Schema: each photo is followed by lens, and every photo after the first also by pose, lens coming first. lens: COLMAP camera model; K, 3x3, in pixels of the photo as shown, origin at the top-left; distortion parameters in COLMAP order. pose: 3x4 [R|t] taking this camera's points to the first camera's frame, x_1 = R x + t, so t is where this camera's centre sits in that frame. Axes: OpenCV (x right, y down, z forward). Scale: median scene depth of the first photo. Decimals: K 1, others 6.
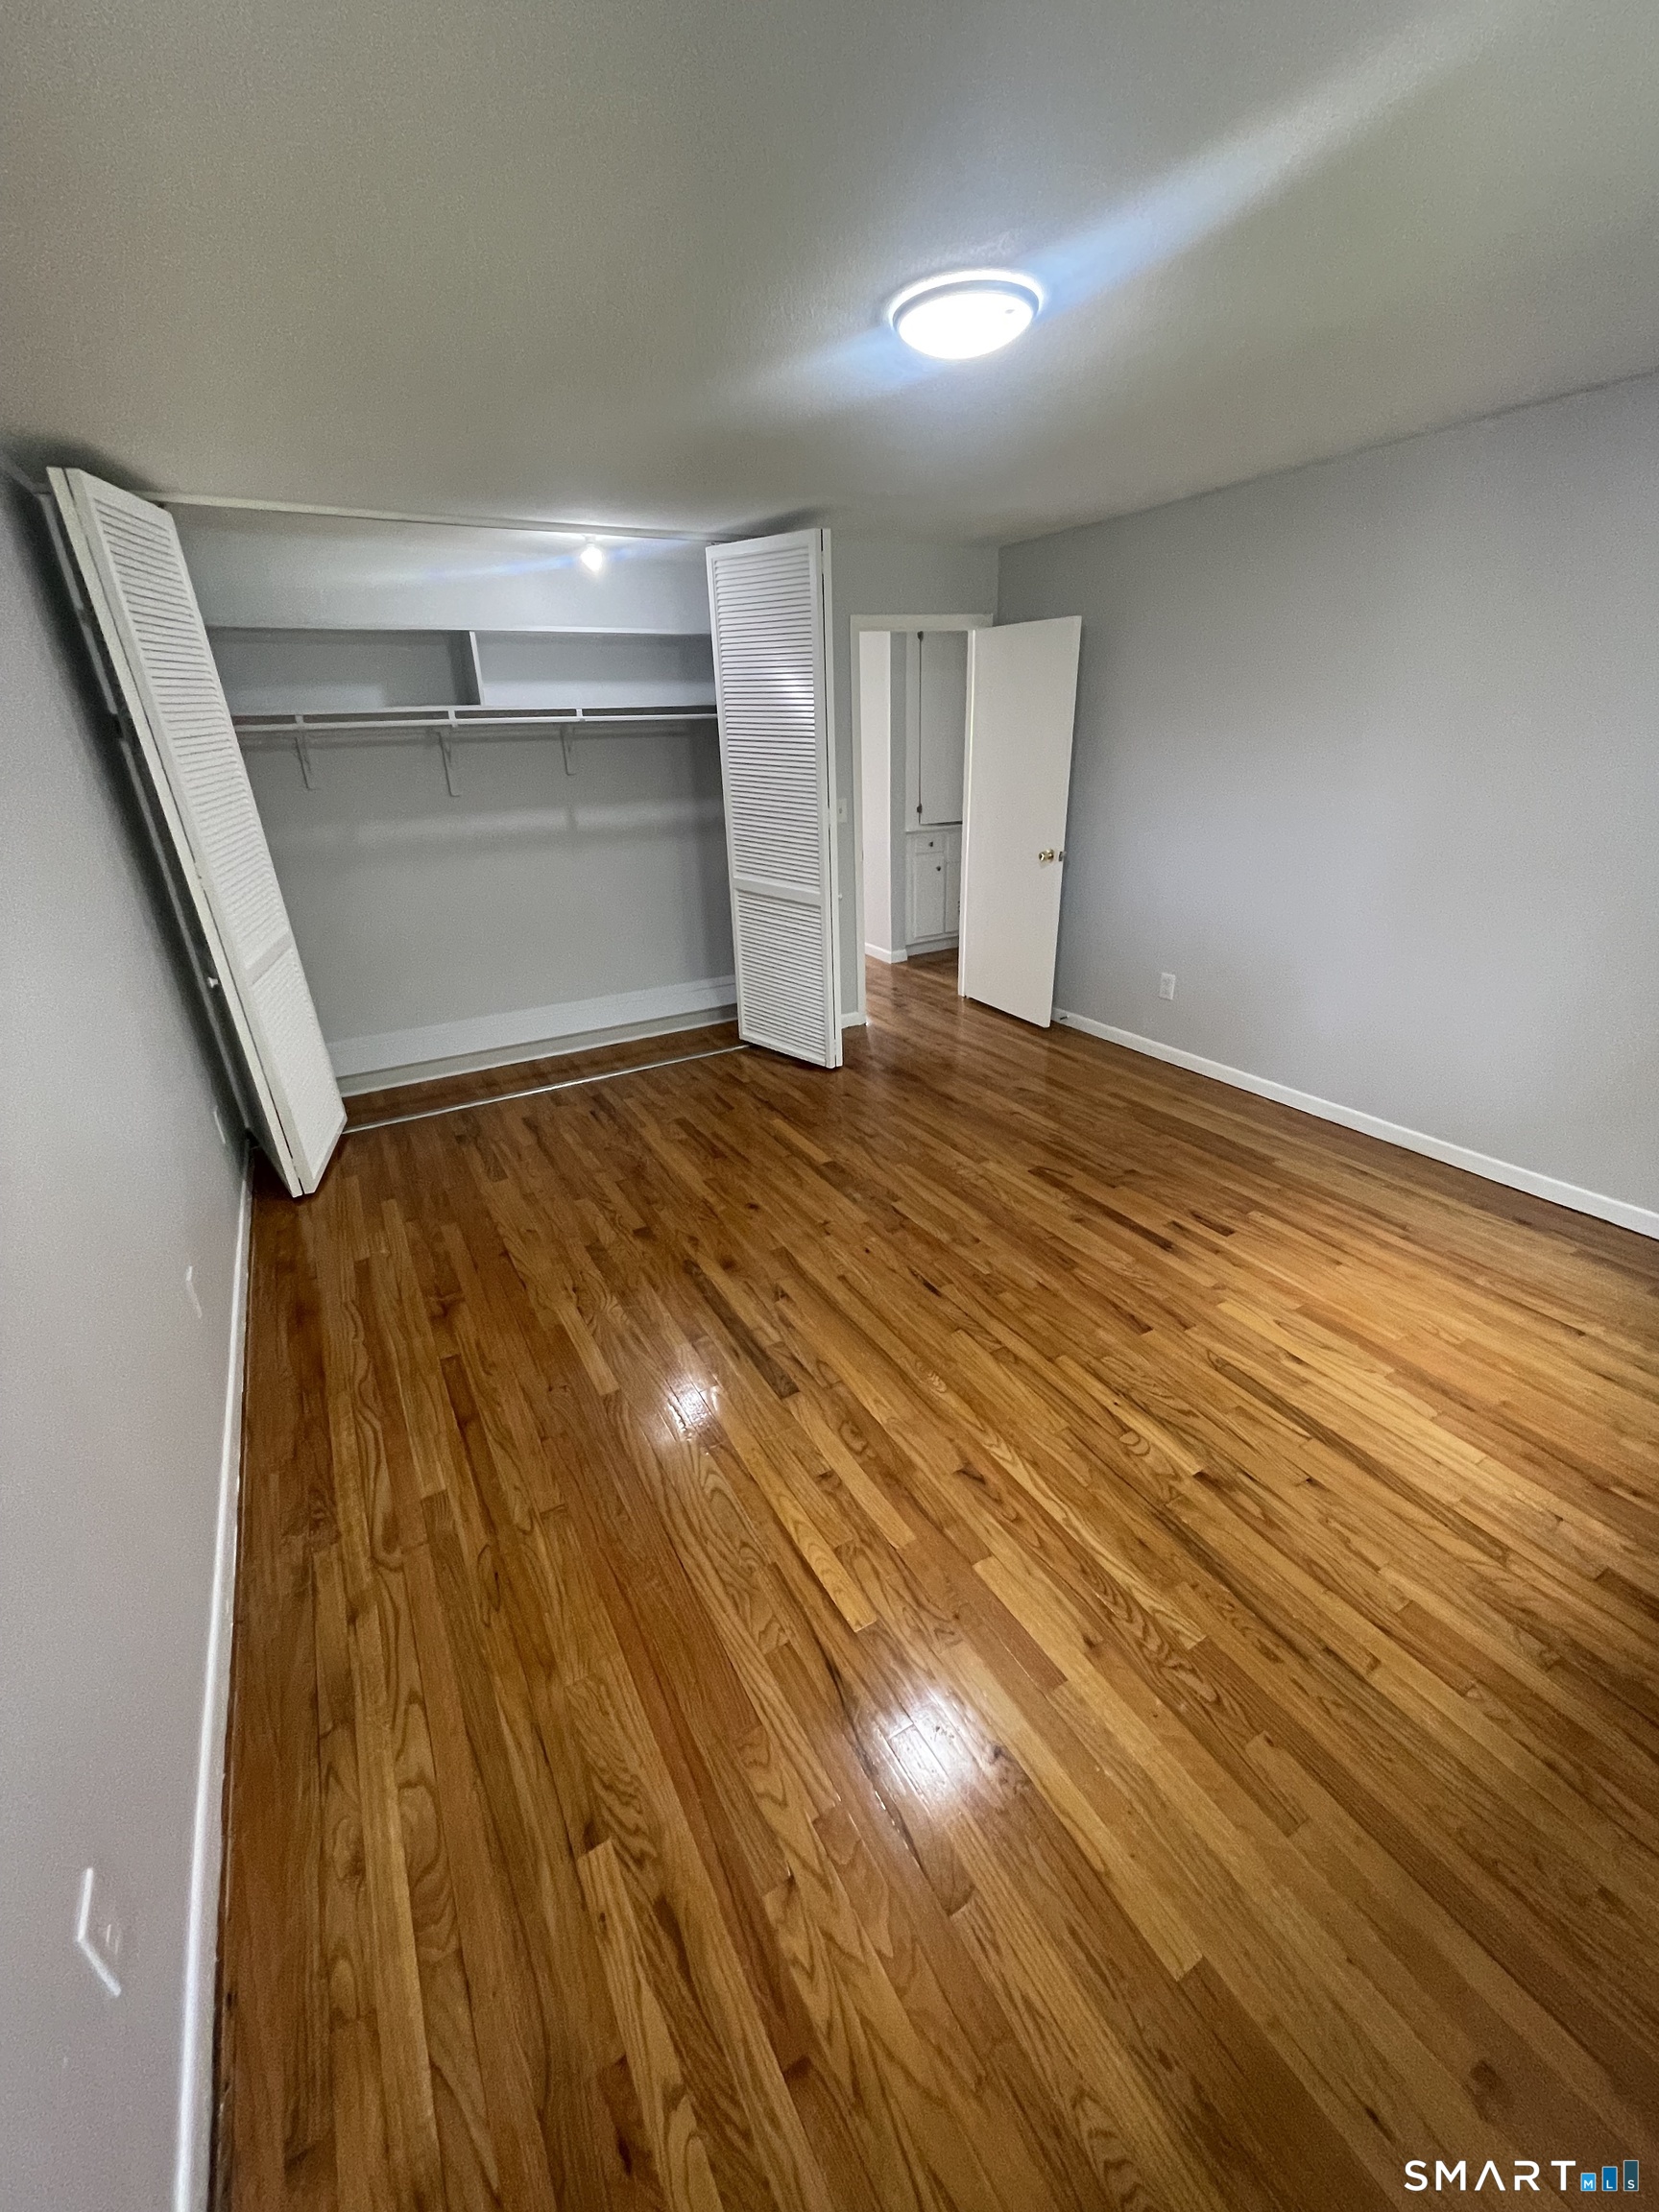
lens RADIAL K [[903.7, 0, 831.6], [0, 903.7, 1097.8], [0, 0, 1]] dist [-0.000871, -0.000192]
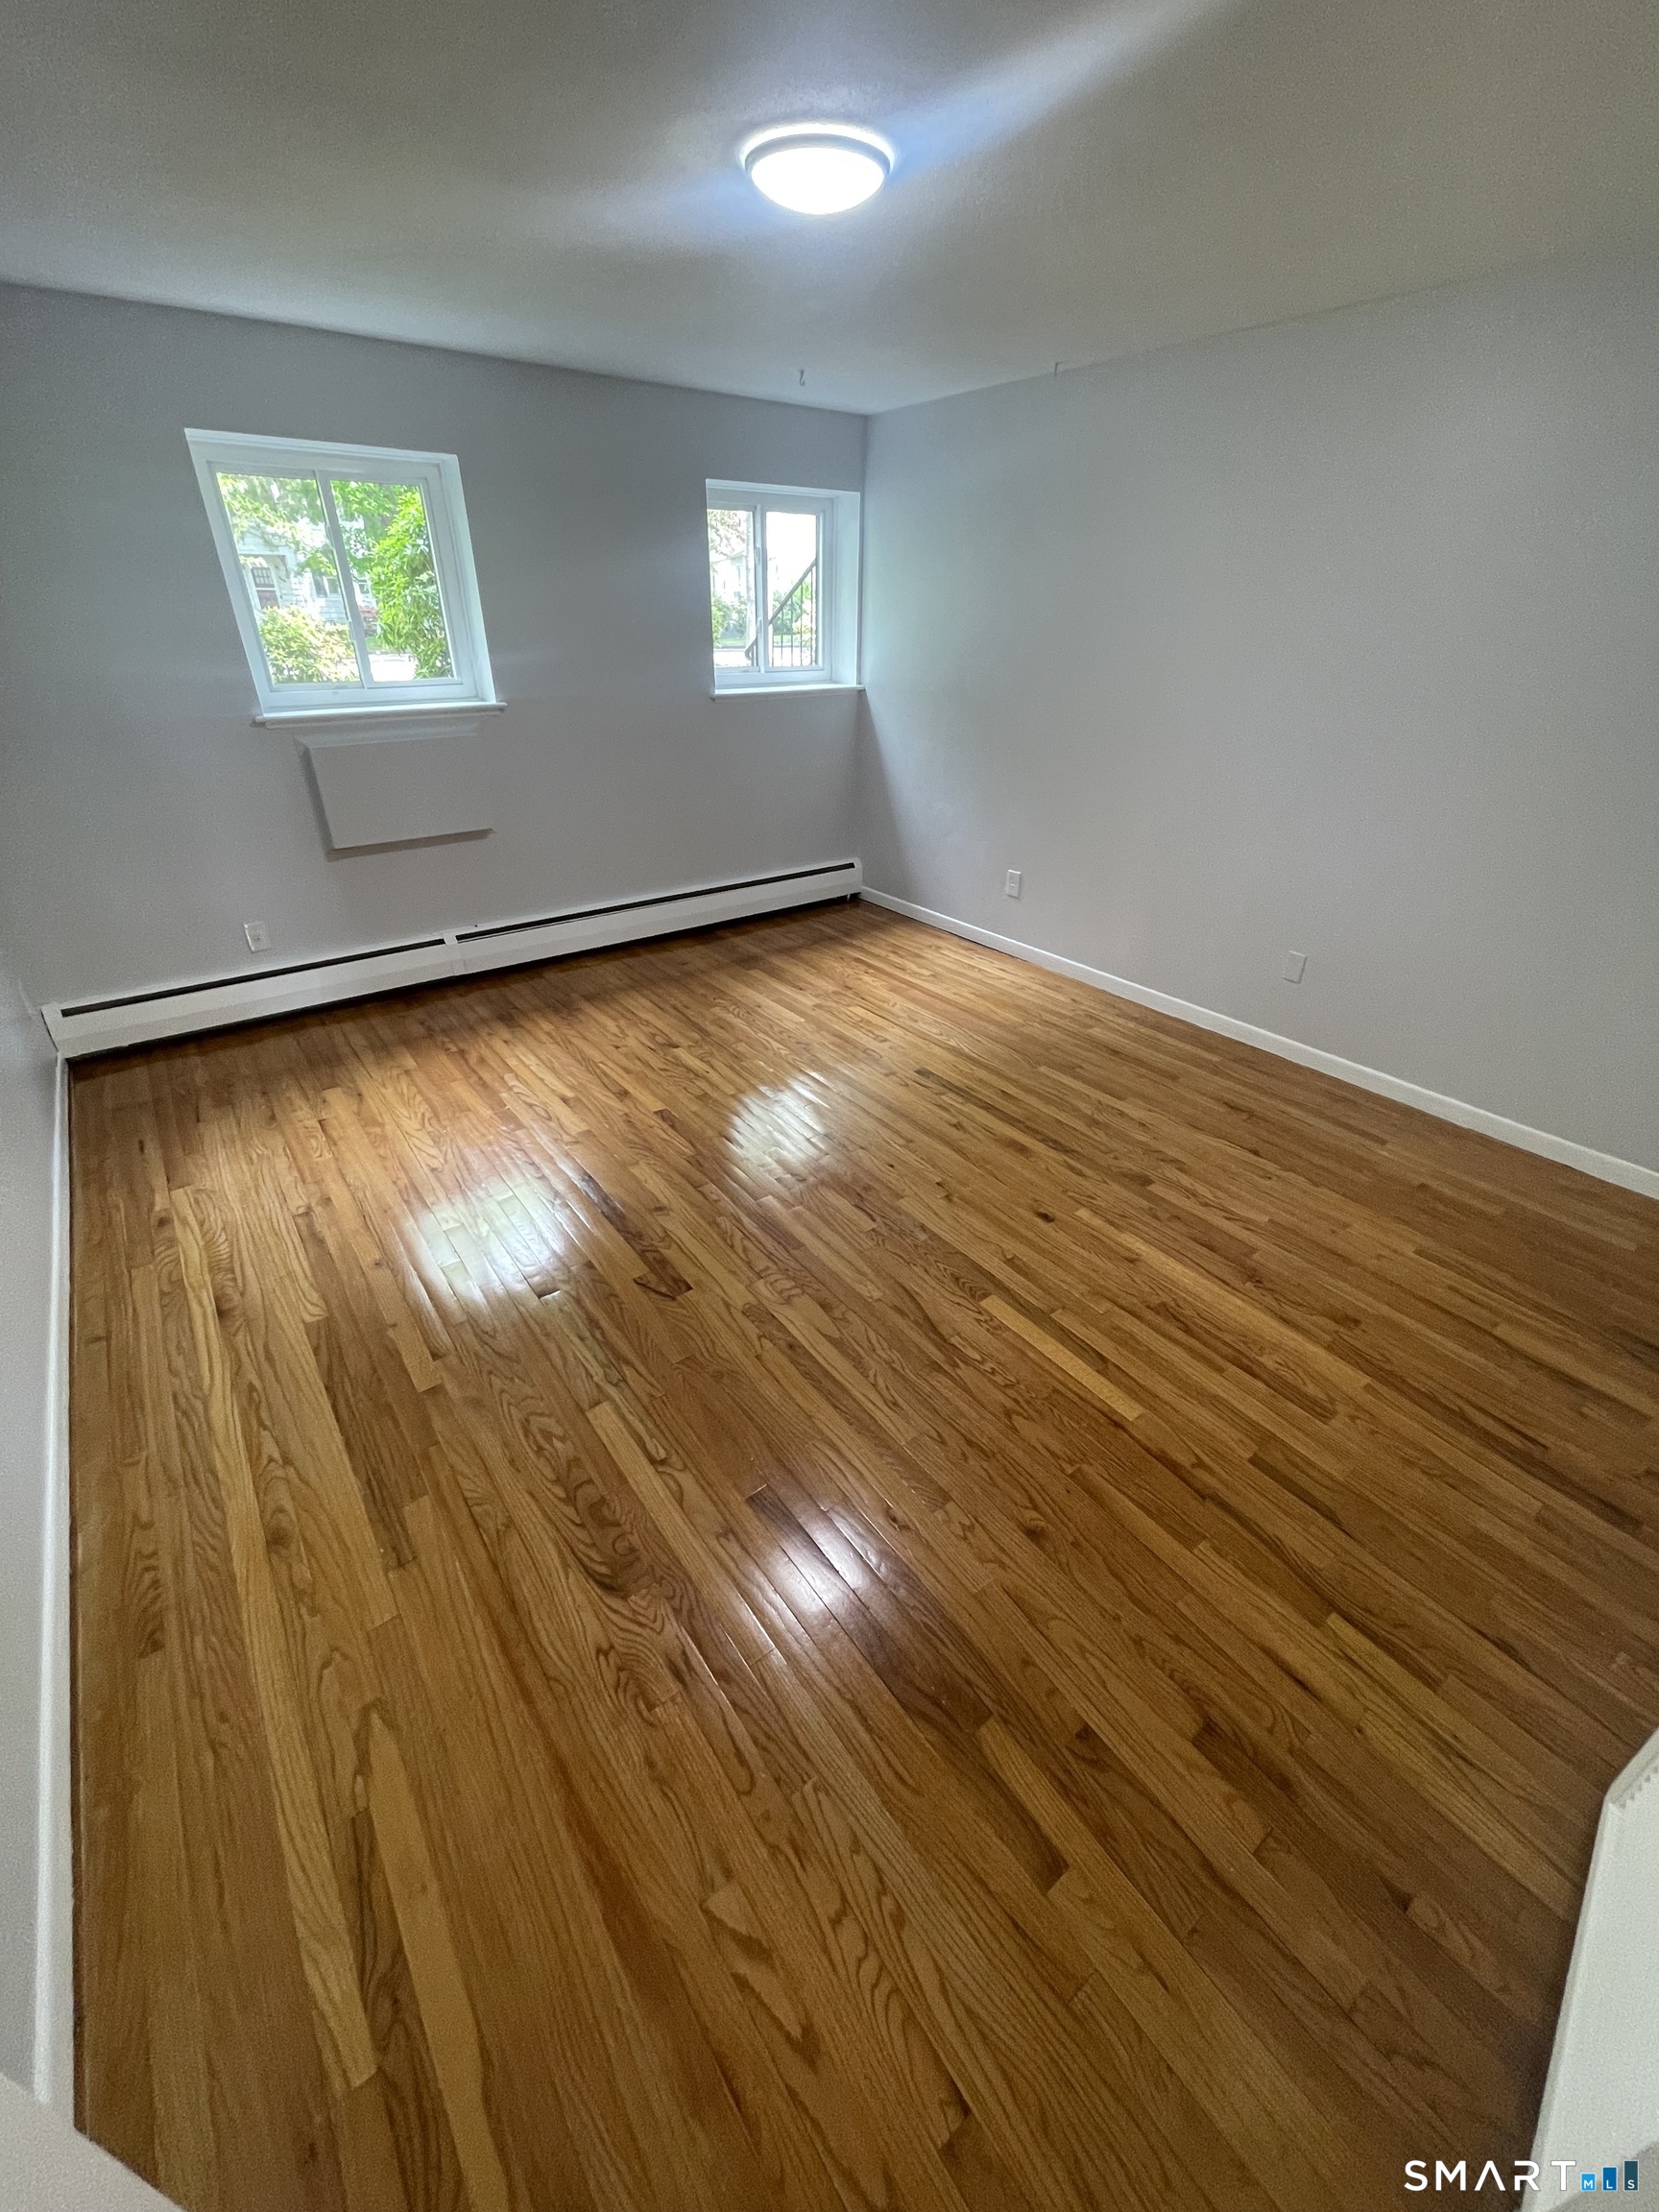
lens RADIAL K [[903.7, 0, 831.6], [0, 903.7, 1097.8], [0, 0, 1]] dist [-0.000871, -0.000192]
pose [[-0.992938, 0.082897, -0.084863, 0.179208], [-0.015084, 0.621317, 0.783414, -0.638006], [0.117669, 0.779162, -0.615679, 1.518247]]
